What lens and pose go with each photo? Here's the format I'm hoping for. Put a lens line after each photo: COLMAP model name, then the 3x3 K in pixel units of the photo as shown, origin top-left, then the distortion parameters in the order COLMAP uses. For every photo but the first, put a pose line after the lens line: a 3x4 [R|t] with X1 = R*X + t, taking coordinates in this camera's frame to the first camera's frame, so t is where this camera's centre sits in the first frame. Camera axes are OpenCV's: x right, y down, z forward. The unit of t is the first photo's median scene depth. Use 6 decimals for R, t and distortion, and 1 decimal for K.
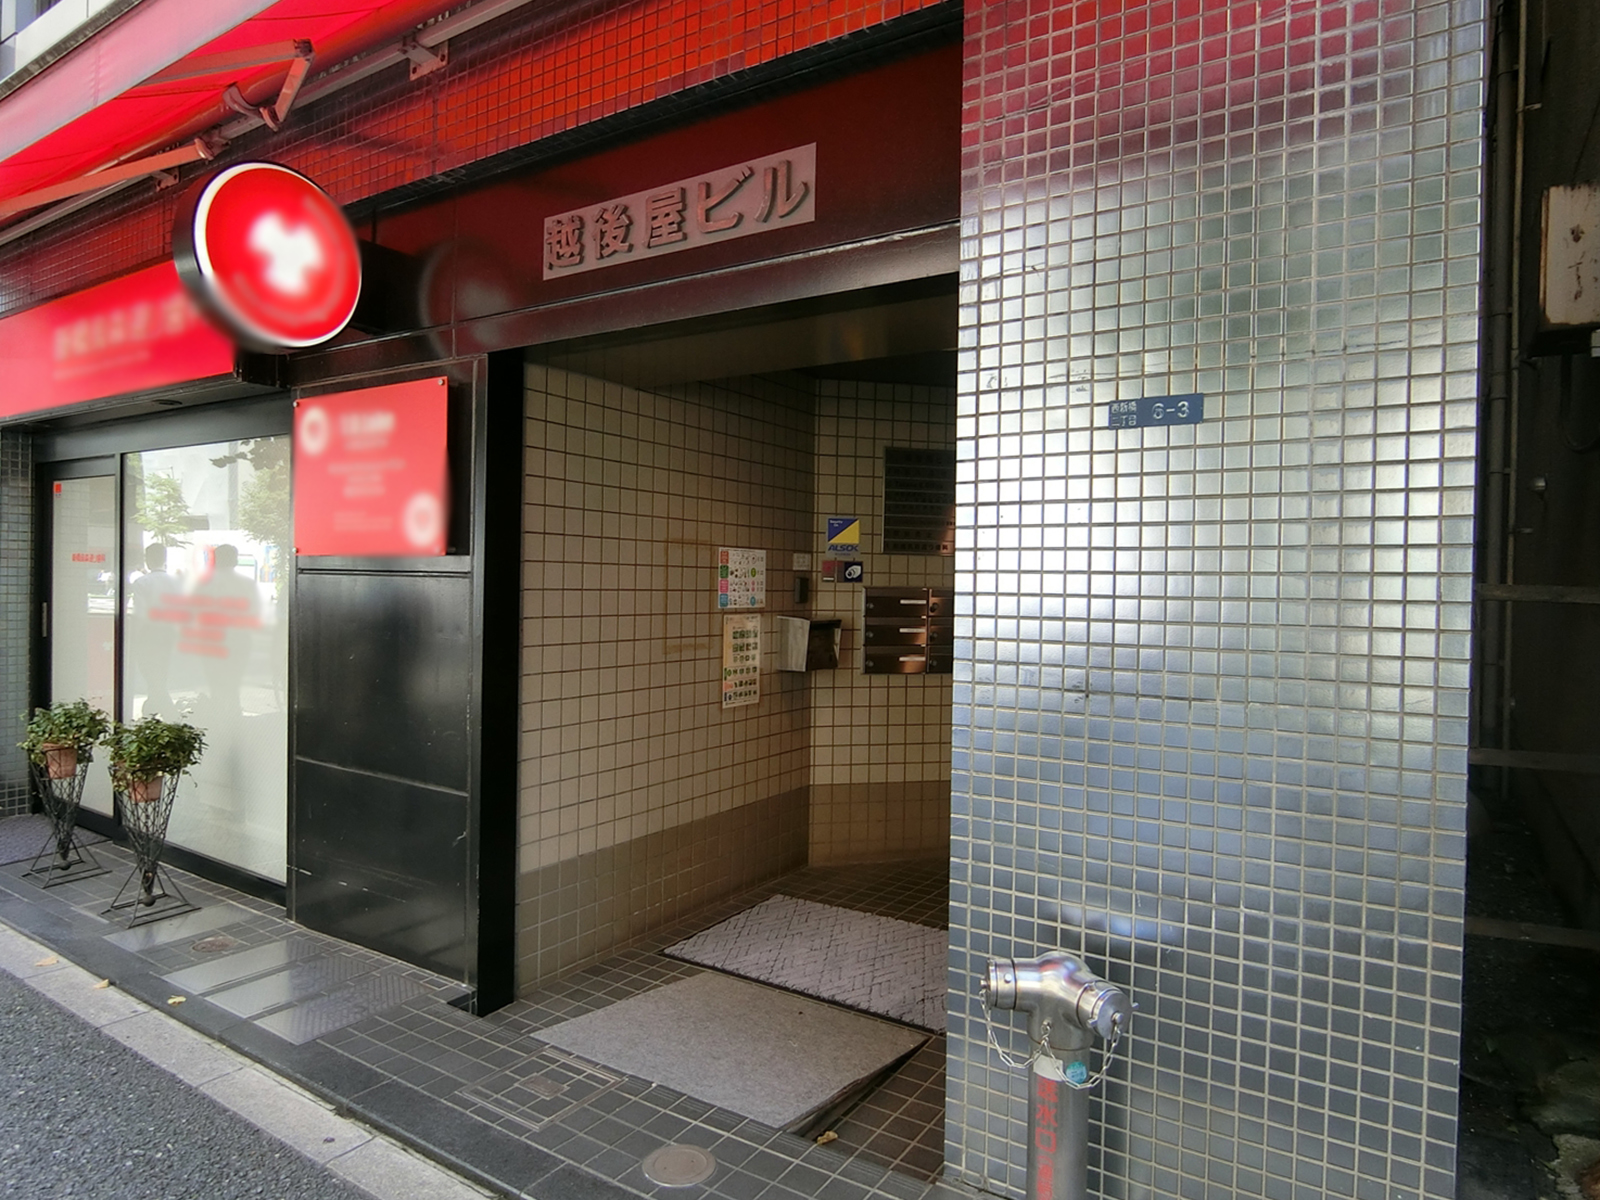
lens RADIAL K [[977.7, 0, 799.3], [0, 977.7, 596.8], [0, 0, 1]] dist [0.002020, 0.000124]
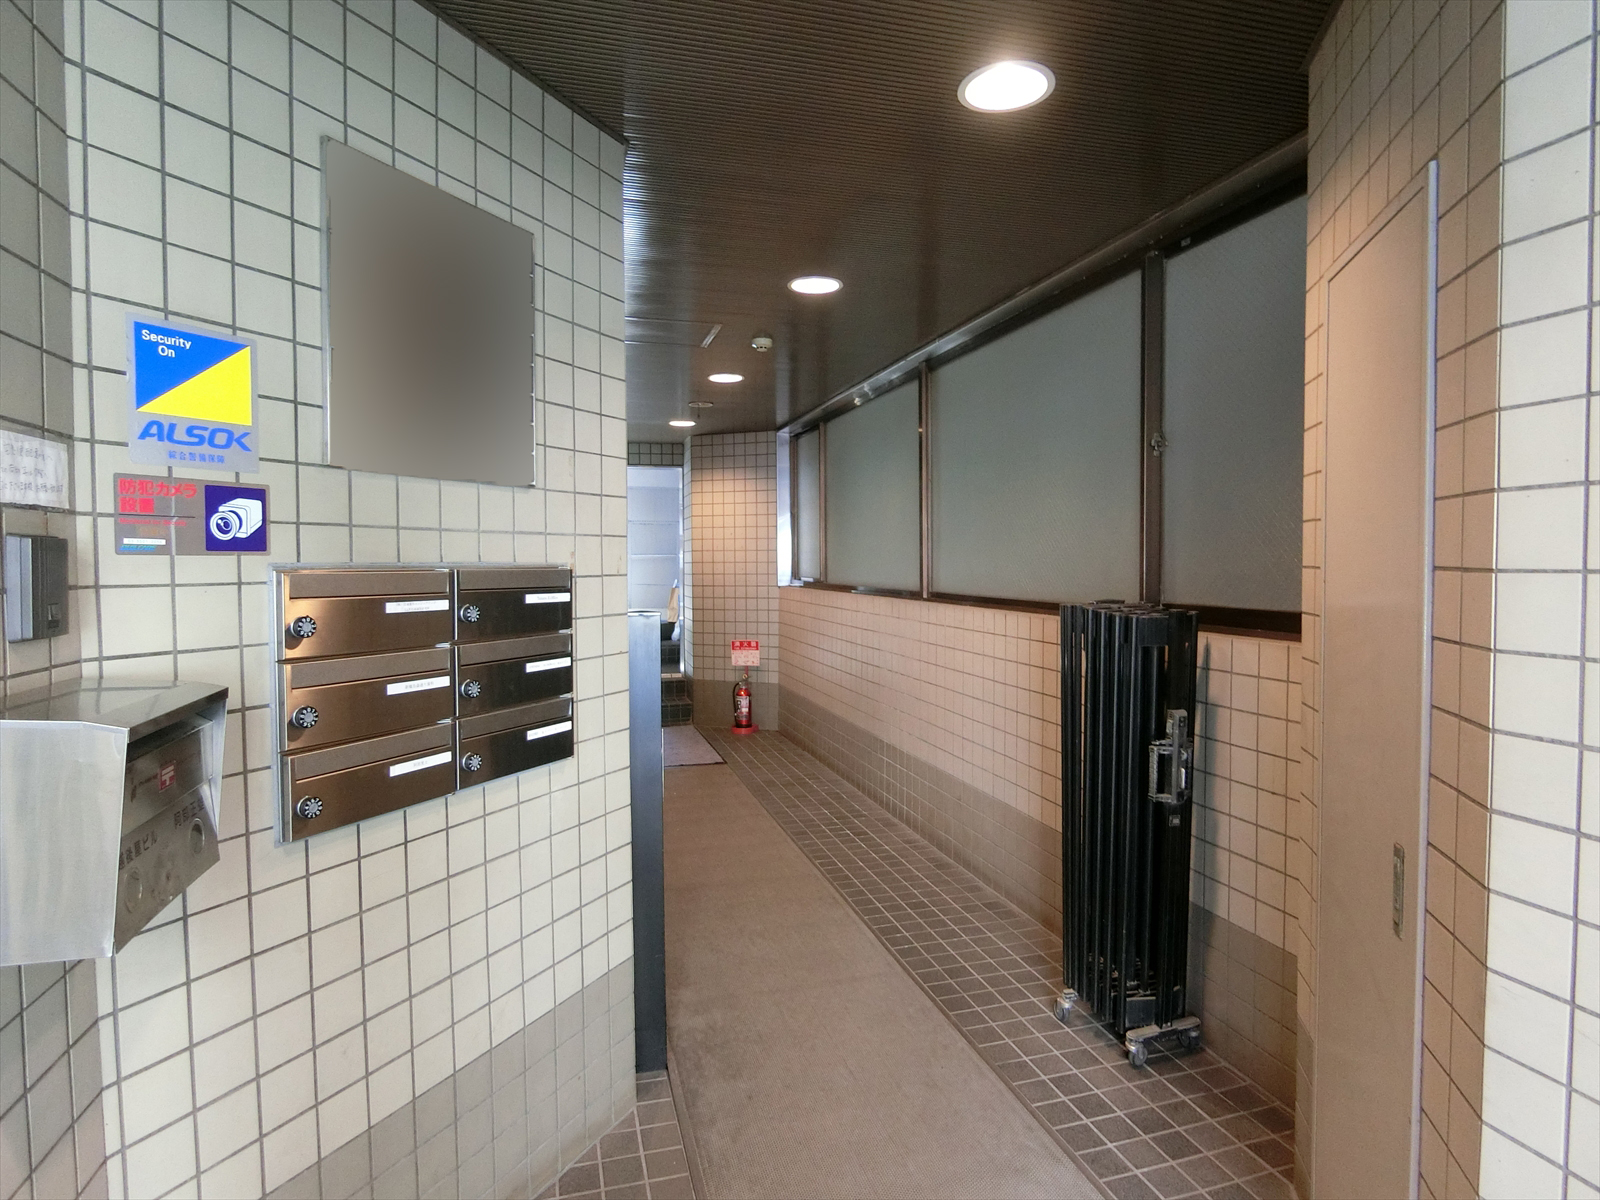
lens RADIAL K [[881.3, 0, 800.3], [0, 881.3, 596.9], [0, 0, 1]] dist [-0.006777, -0.000879]
pose [[0.651389, -0.046621, 0.757310, -0.038094], [0.020115, 0.998821, 0.044188, -0.009912], [-0.758477, -0.013550, 0.651559, 0.691295]]
